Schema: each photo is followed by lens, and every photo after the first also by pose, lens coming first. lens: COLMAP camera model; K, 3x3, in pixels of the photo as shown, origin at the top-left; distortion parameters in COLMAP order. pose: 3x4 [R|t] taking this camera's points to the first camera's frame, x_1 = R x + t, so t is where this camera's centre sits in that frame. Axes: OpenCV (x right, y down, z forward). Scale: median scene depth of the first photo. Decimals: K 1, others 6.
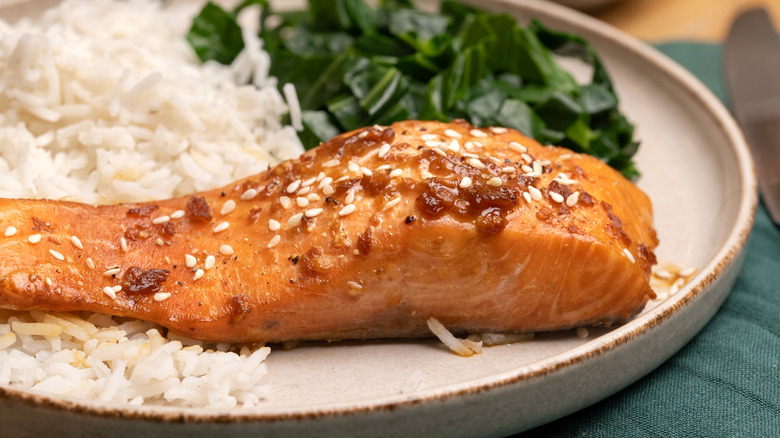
lens RADIAL K [[3129.5, 0, 390.0], [0, 3129.5, 219.0], [0, 0, 1]] dist [0.825097, -23.828631]
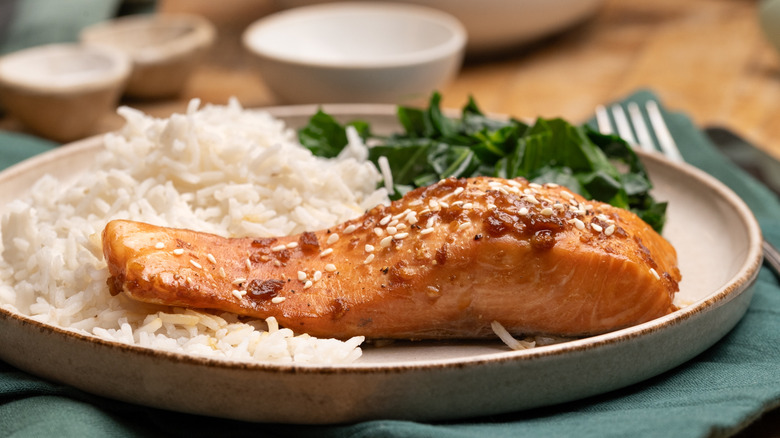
lens RADIAL K [[3129.5, 0, 390.0], [0, 3129.5, 219.0], [0, 0, 1]] dist [0.825097, -23.828631]
pose [[0.999391, 0.012411, -0.032620, 0.011825], [-0.017941, 0.984382, -0.175127, 0.209963], [0.029937, 0.175605, 0.984005, -0.228679]]
